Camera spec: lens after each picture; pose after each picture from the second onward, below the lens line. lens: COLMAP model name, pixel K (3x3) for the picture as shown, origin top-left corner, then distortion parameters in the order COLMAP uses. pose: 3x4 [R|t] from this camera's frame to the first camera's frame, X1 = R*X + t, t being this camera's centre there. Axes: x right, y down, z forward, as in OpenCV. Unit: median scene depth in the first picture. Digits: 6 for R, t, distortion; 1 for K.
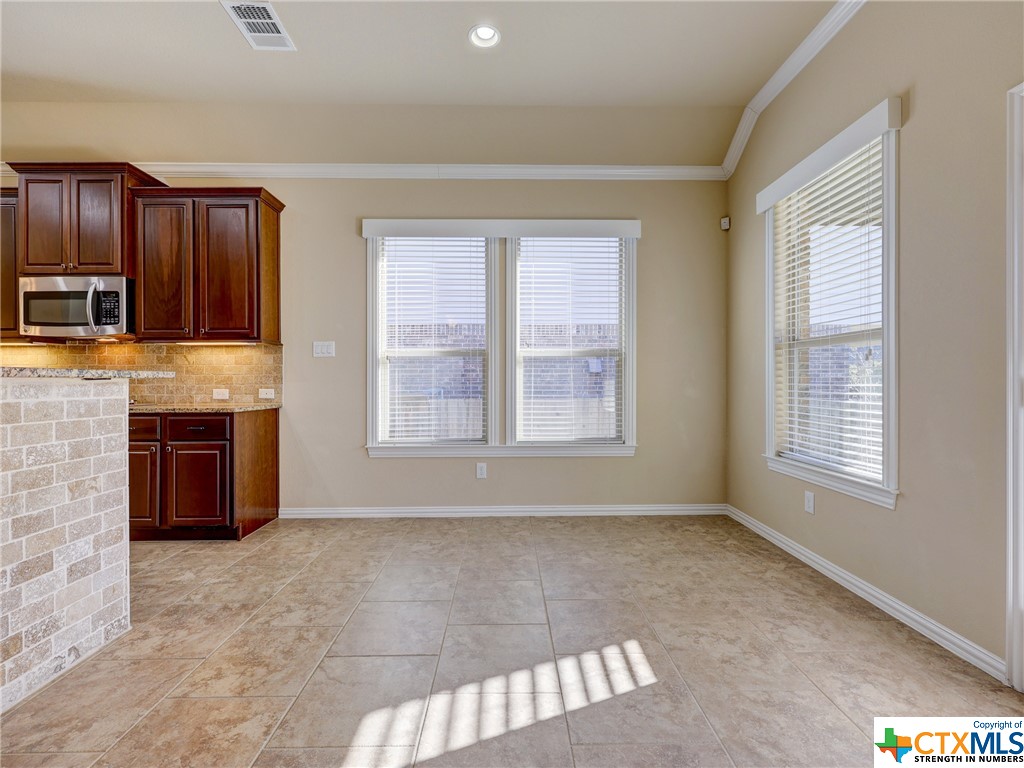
lens RADIAL K [[465.2, 0, 512.7], [0, 465.2, 380.6], [0, 0, 1]] dist [0.001831, 0.001124]
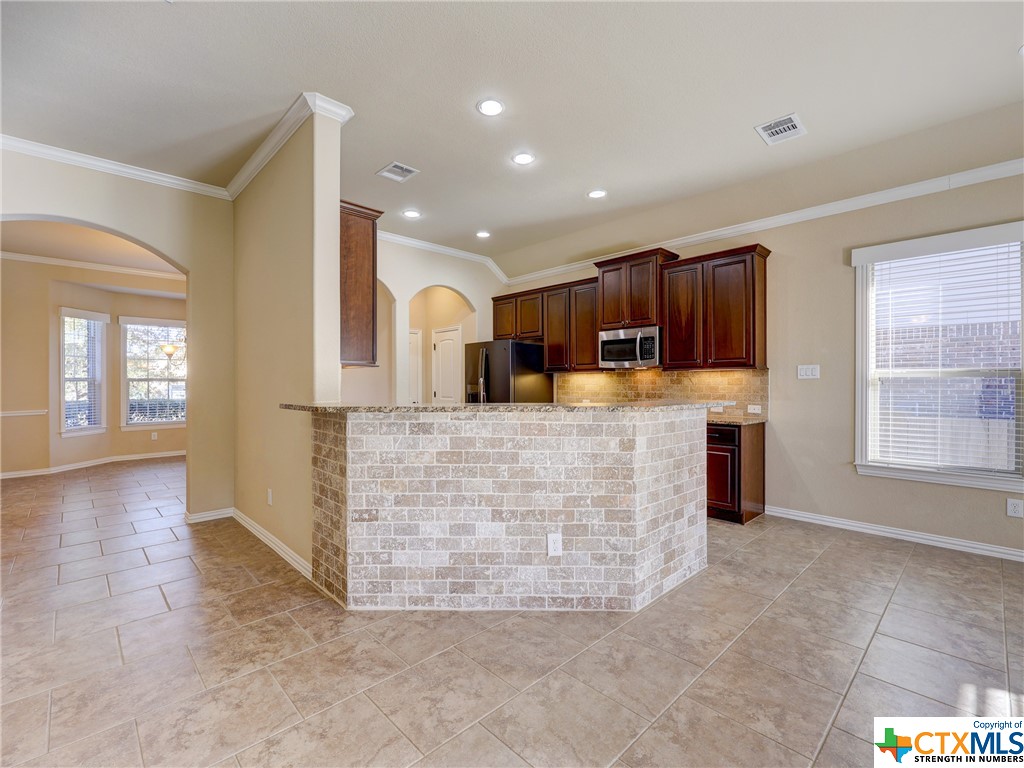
lens RADIAL K [[465.2, 0, 510.0], [0, 465.2, 381.0], [0, 0, 1]] dist [0.001831, 0.001124]
pose [[0.685165, 0.001140, -0.728387, -0.090097], [-0.000894, 0.999999, 0.000723, -0.051643], [0.728387, 0.000156, 0.685166, -0.335630]]
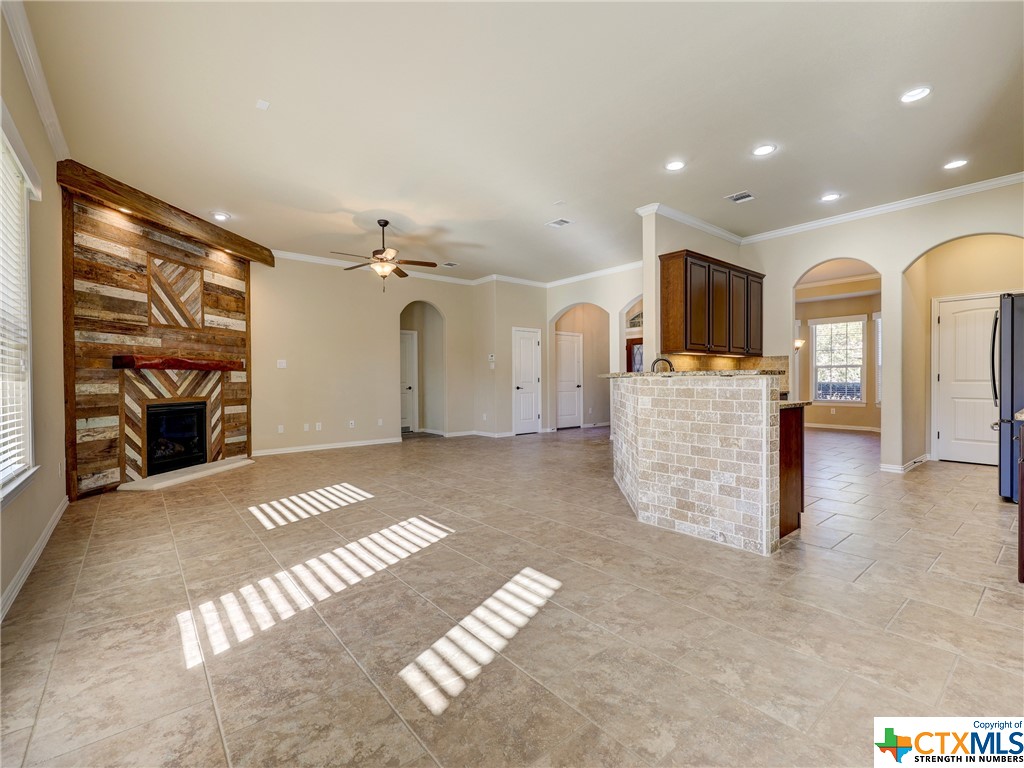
lens RADIAL K [[465.2, 0, 516.9], [0, 465.2, 381.6], [0, 0, 1]] dist [0.001831, 0.001124]
pose [[-0.781110, 0.013025, -0.624258, 0.381572], [0.013060, 0.999904, 0.004521, -0.000351], [0.624257, -0.004621, -0.781205, 1.014655]]
